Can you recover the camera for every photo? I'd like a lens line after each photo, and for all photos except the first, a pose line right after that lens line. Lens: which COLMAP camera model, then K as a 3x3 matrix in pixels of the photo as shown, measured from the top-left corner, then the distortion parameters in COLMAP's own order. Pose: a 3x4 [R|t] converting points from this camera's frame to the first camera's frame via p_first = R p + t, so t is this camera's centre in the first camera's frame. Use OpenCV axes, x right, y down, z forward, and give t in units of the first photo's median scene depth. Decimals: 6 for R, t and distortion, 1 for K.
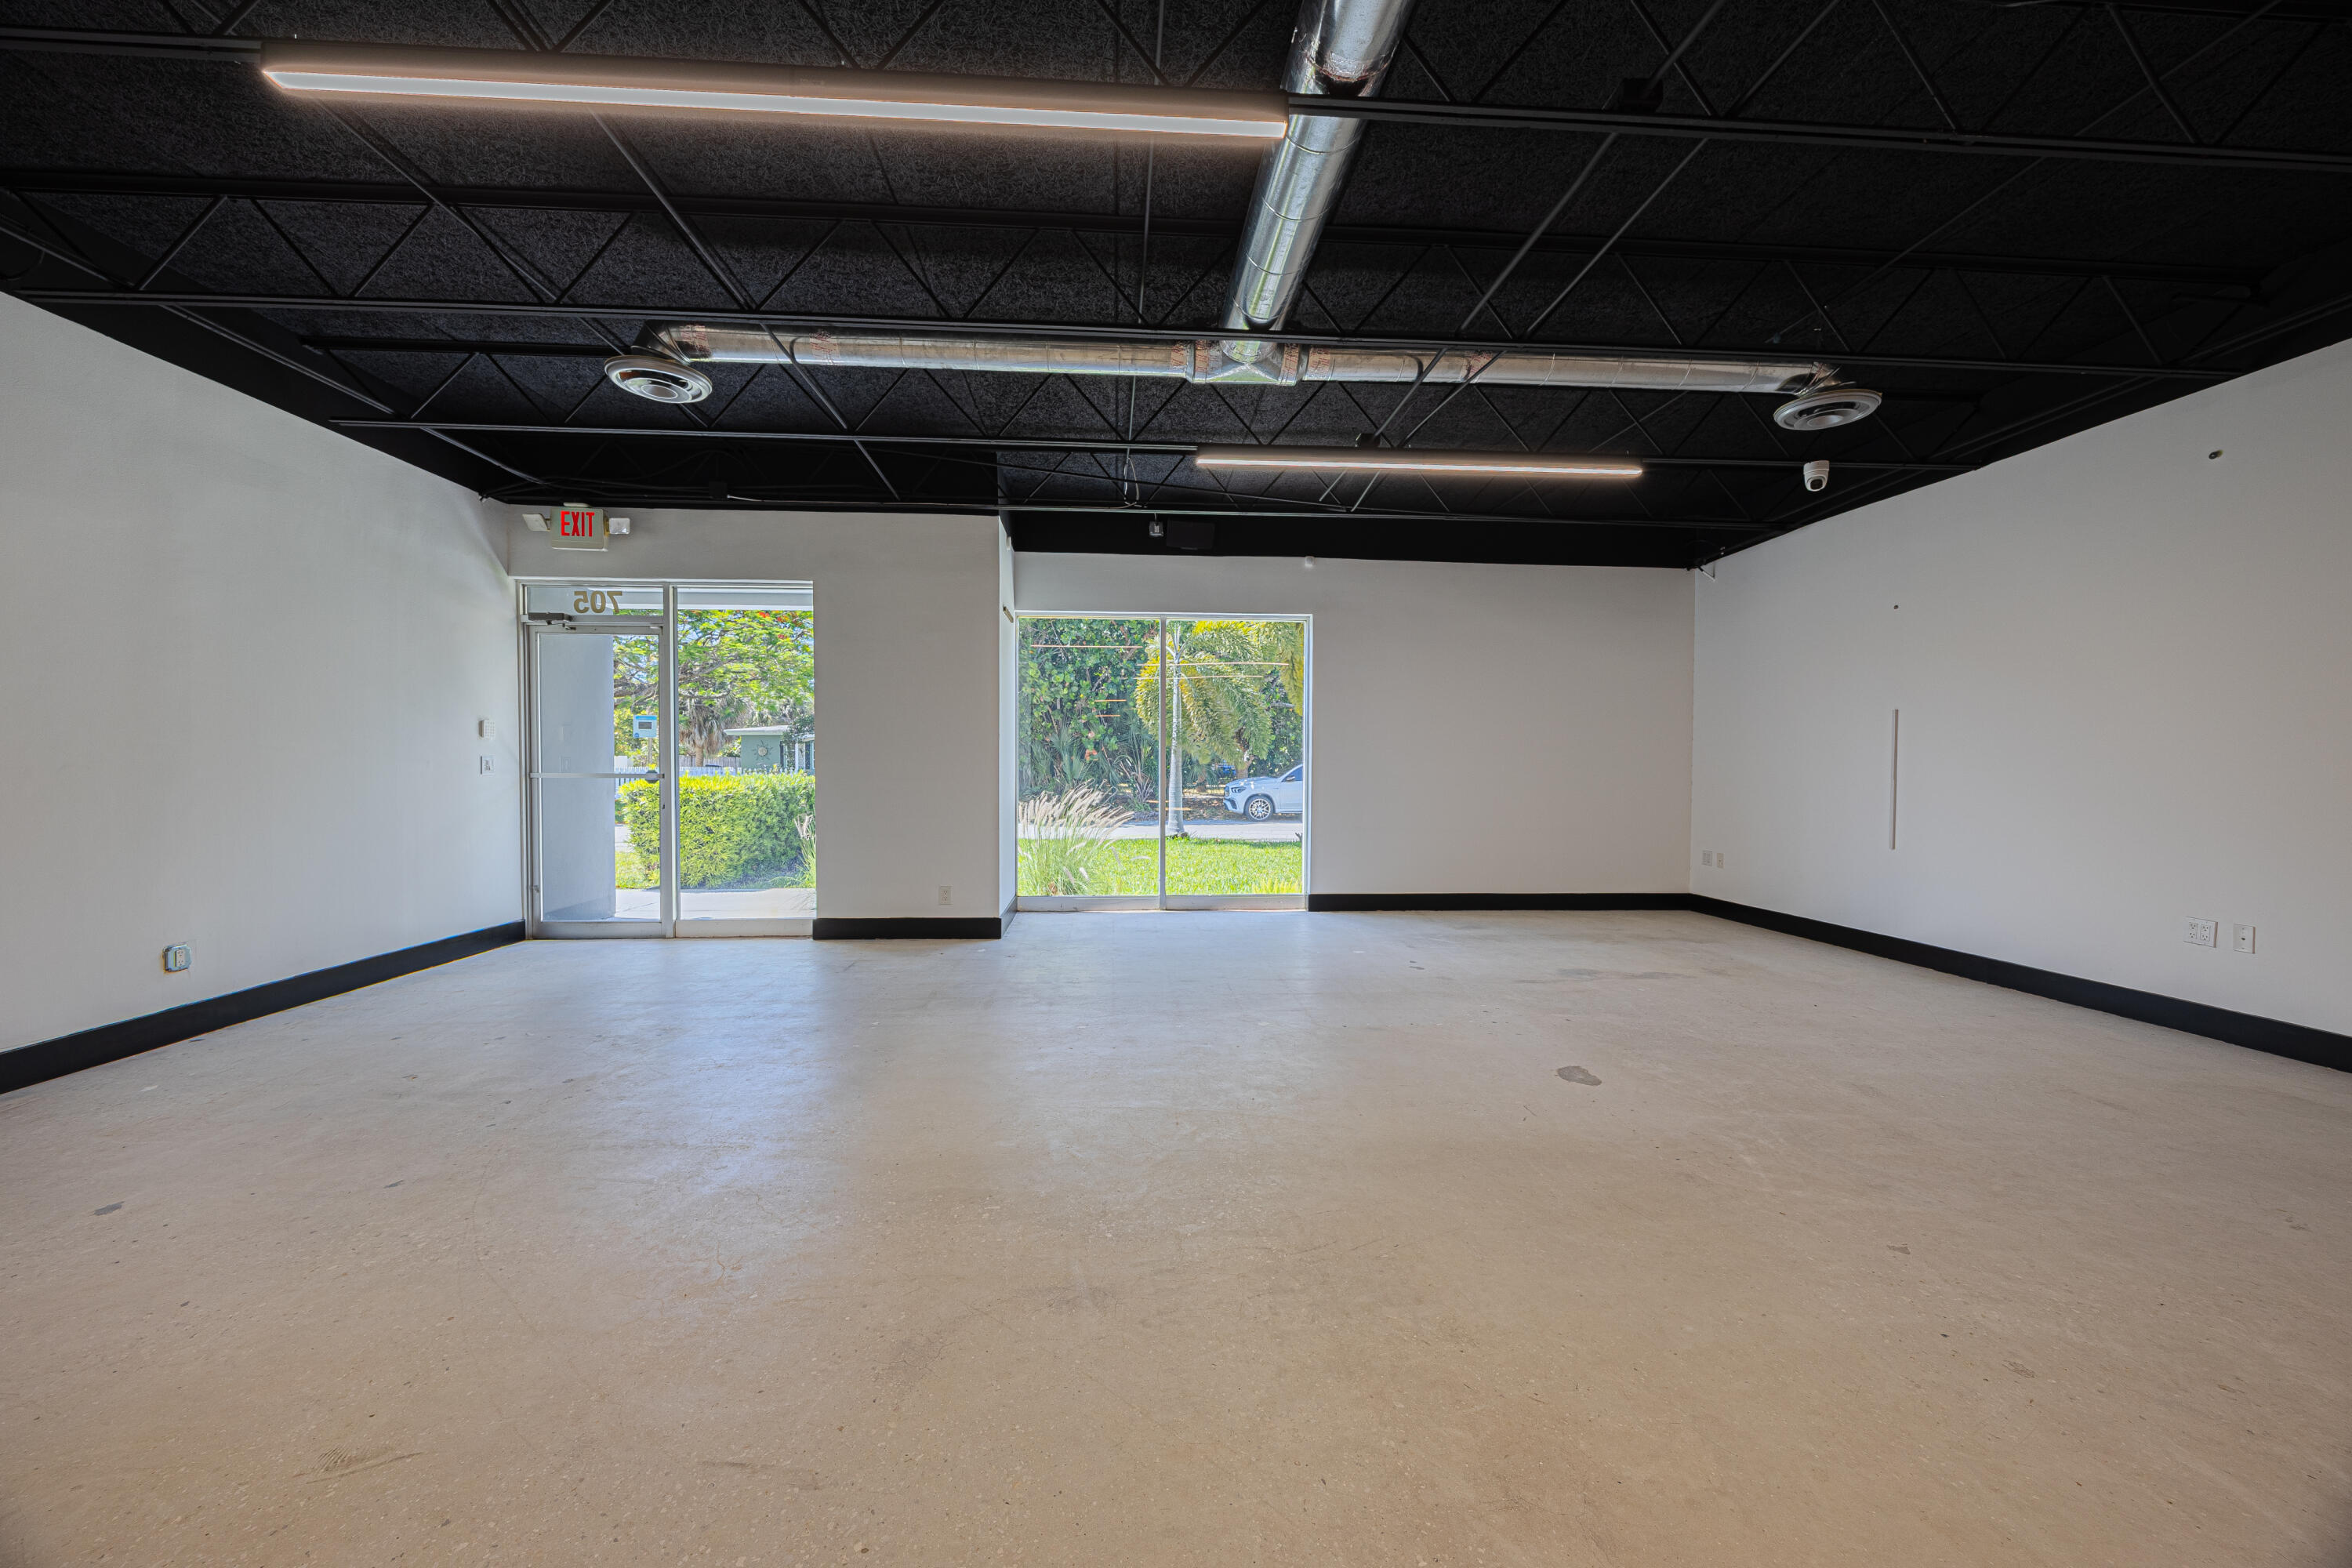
lens RADIAL K [[881.1, 0, 1164.0], [0, 881.1, 789.4], [0, 0, 1]] dist [0.000509, -0.000413]
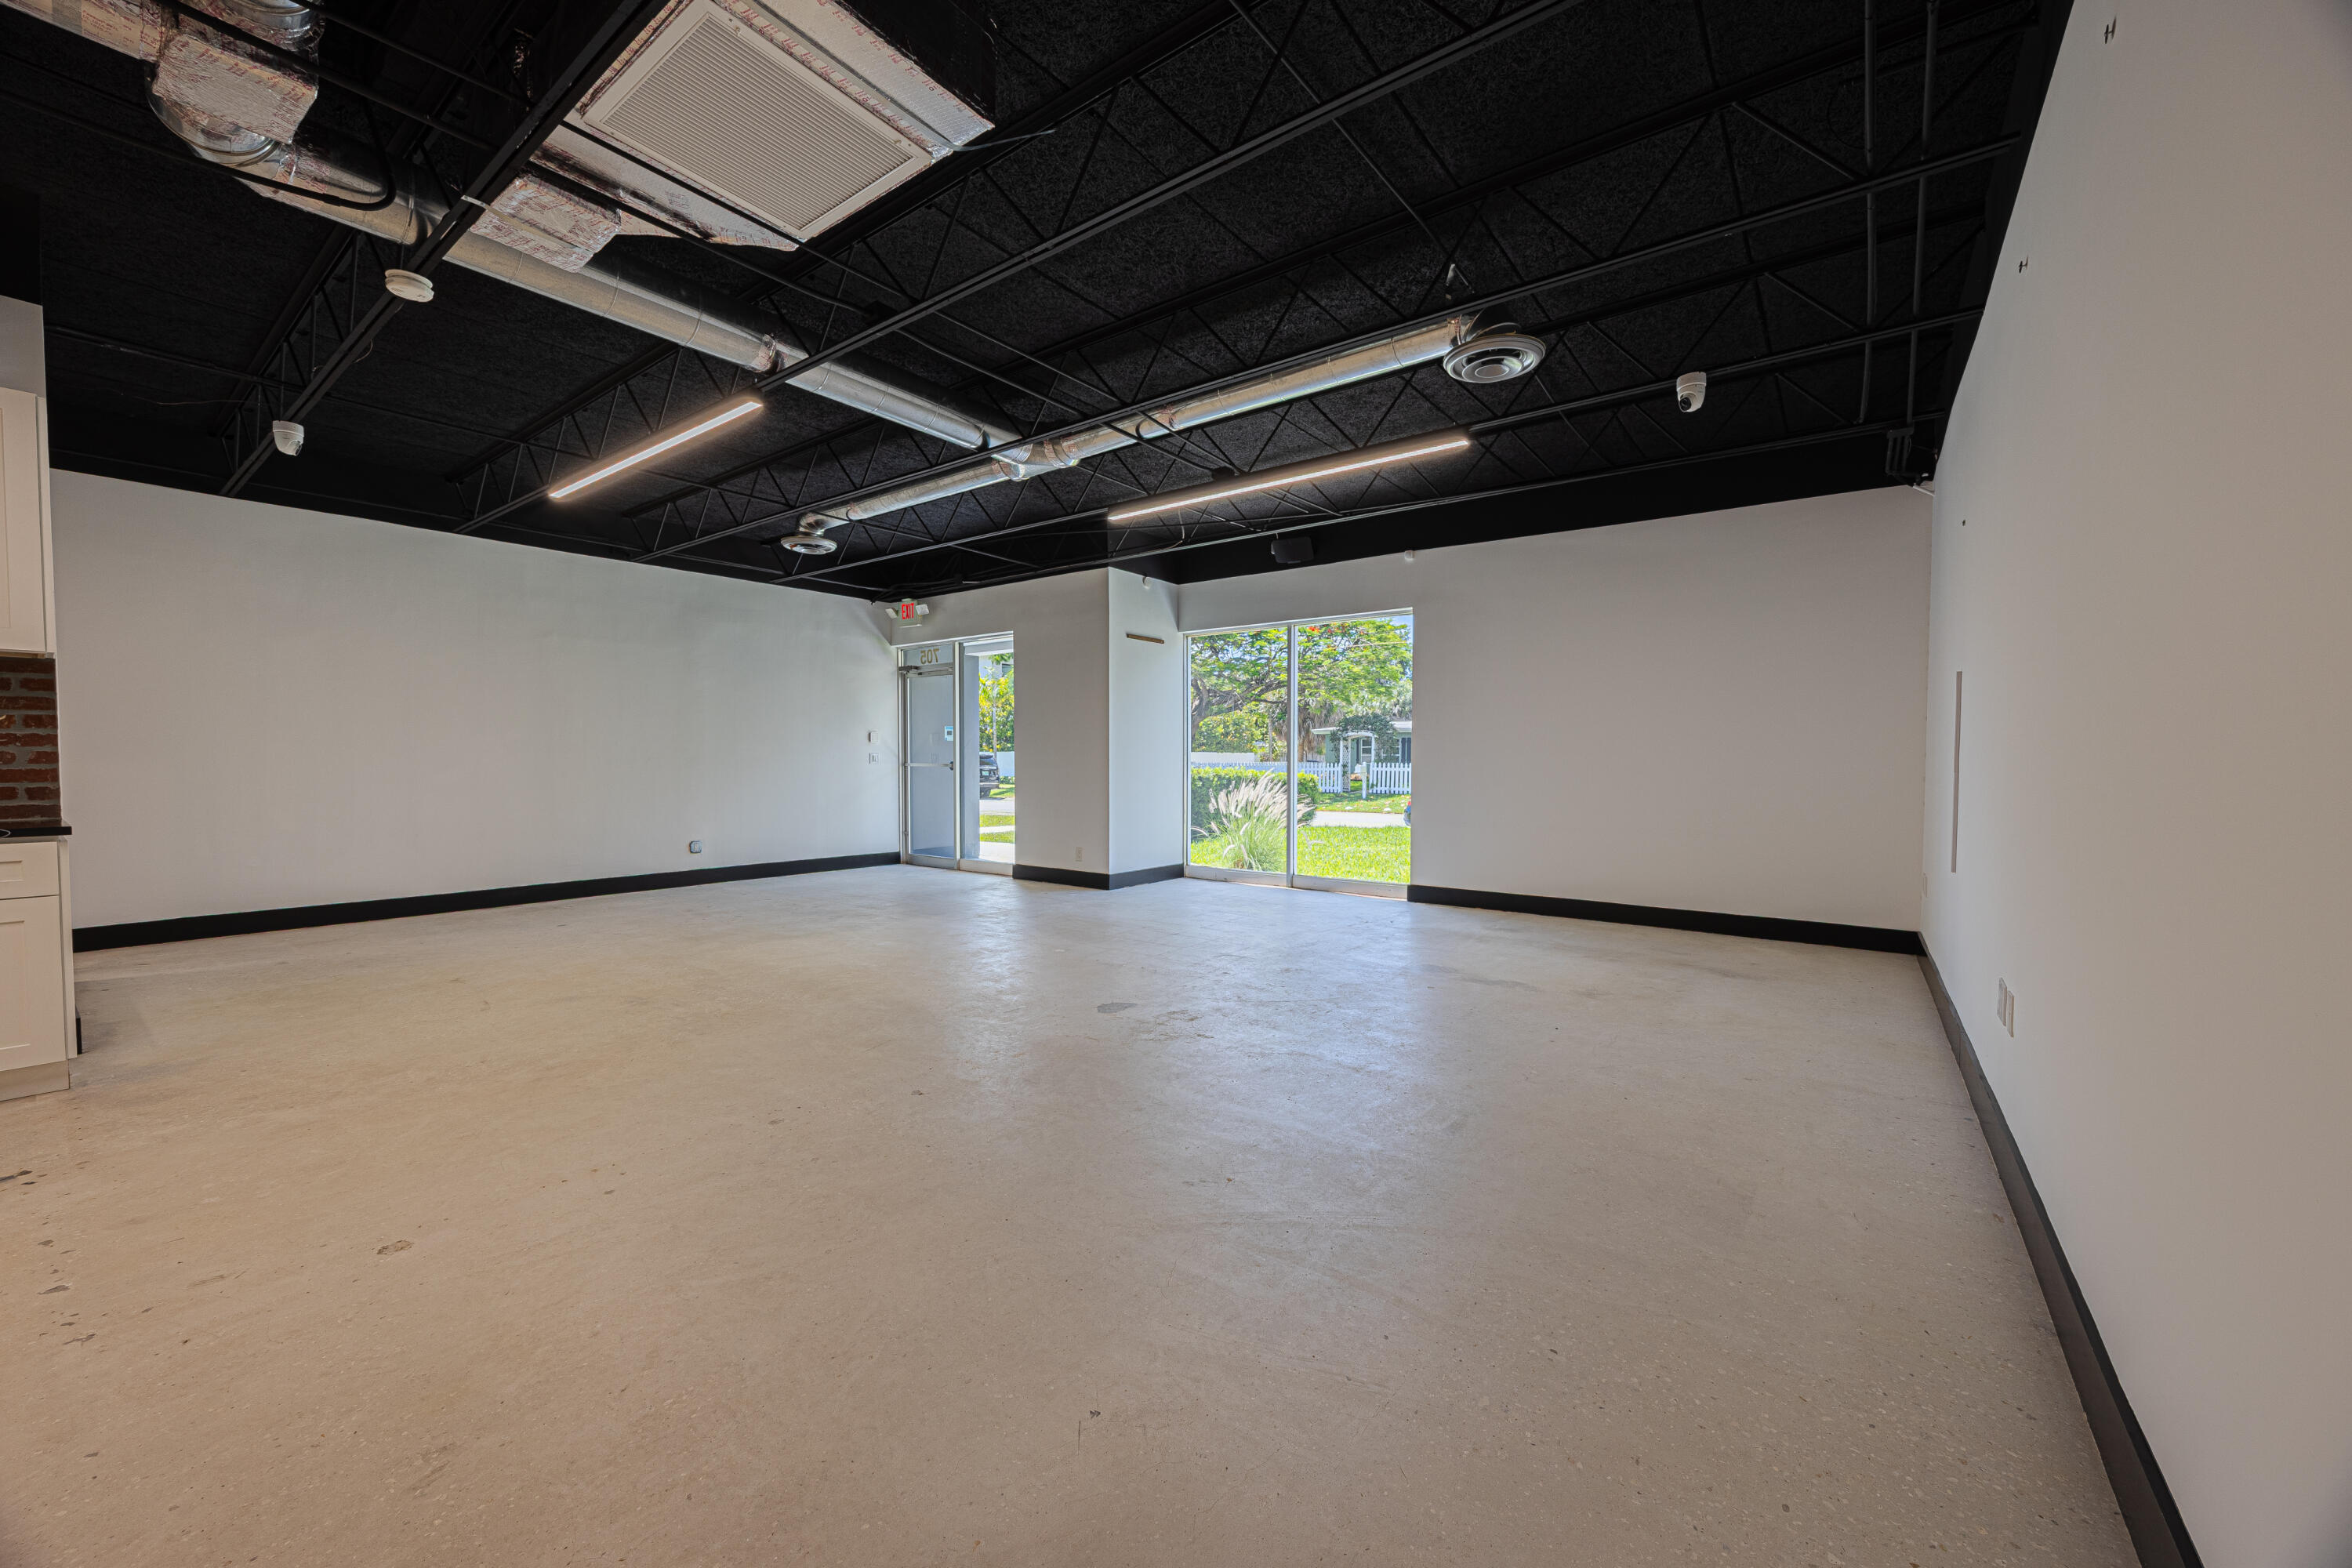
lens RADIAL K [[881.1, 0, 1173.1], [0, 881.1, 786.9], [0, 0, 1]] dist [0.000509, -0.000413]
pose [[0.762611, 0.017702, -0.646615, 0.768862], [-0.016653, 0.999831, 0.007731, 0.004722], [0.646643, 0.004872, 0.762777, 0.068517]]
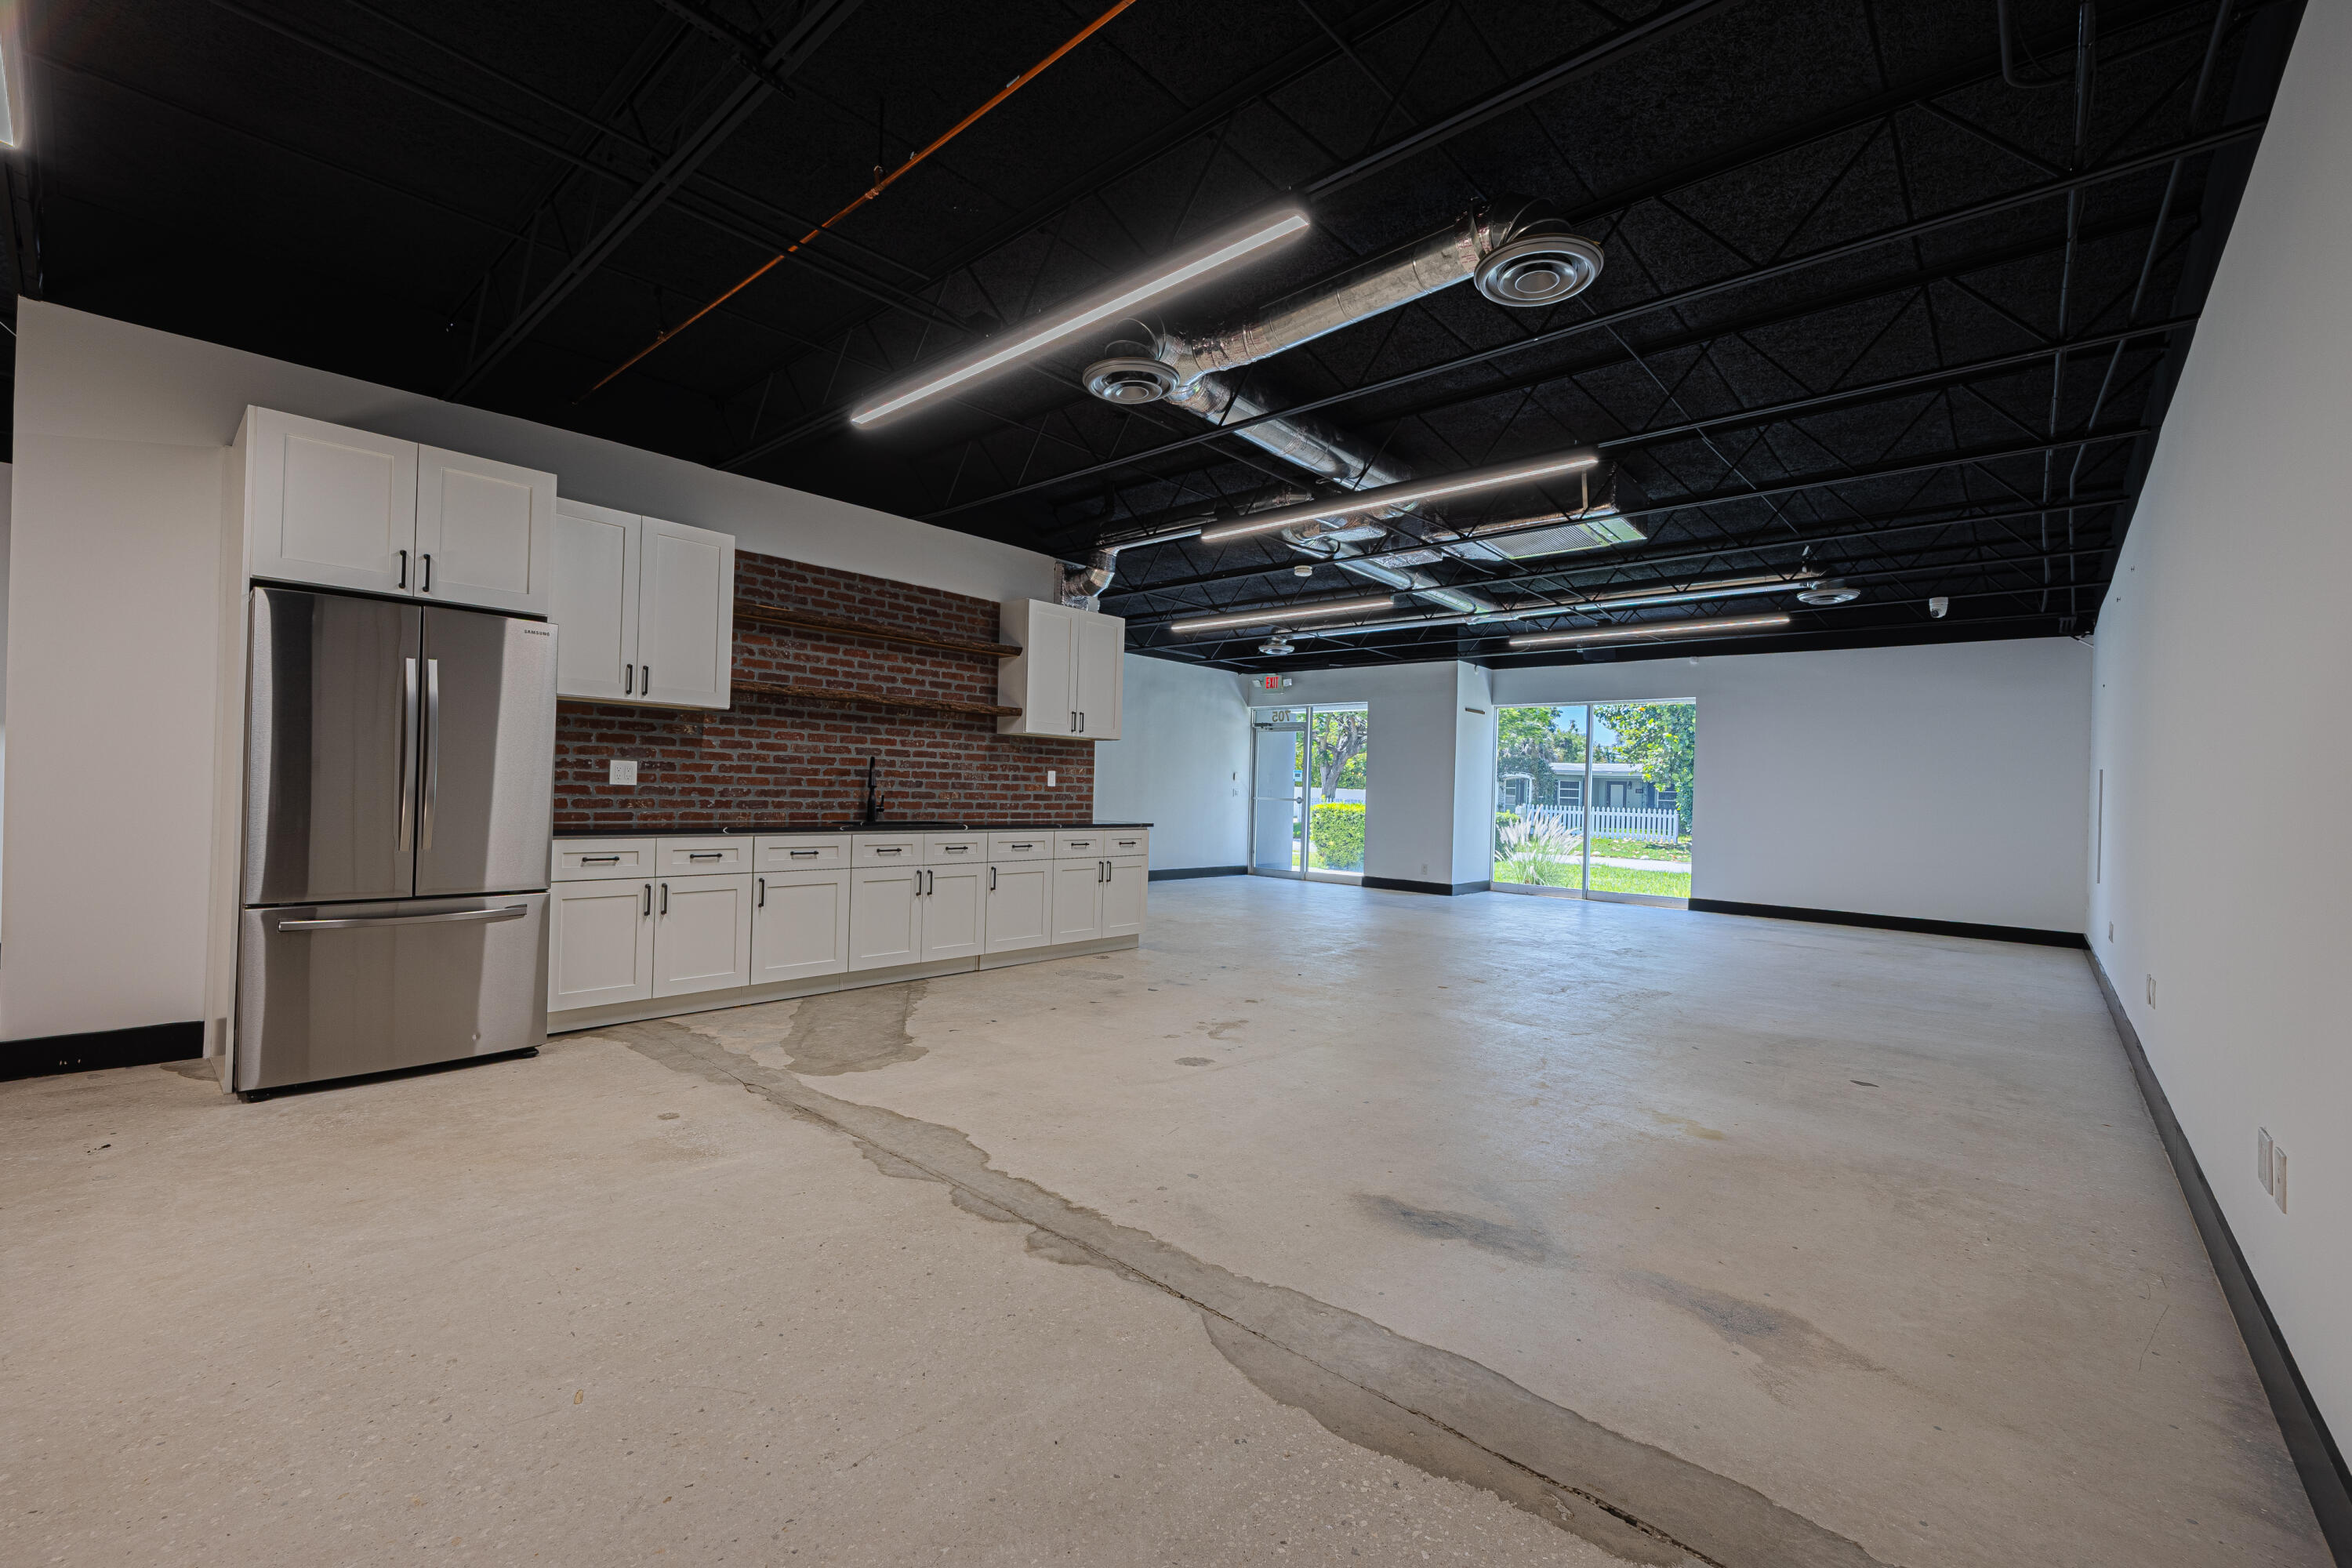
lens RADIAL K [[947.0, 0, 1183.7], [0, 947.0, 786.8], [0, 0, 1]] dist [0.008049, 0.001591]
pose [[0.711796, 0.014156, -0.702244, 0.812191], [-0.045882, 0.998599, -0.026377, 0.025855], [0.700886, 0.050996, 0.711448, -0.790980]]
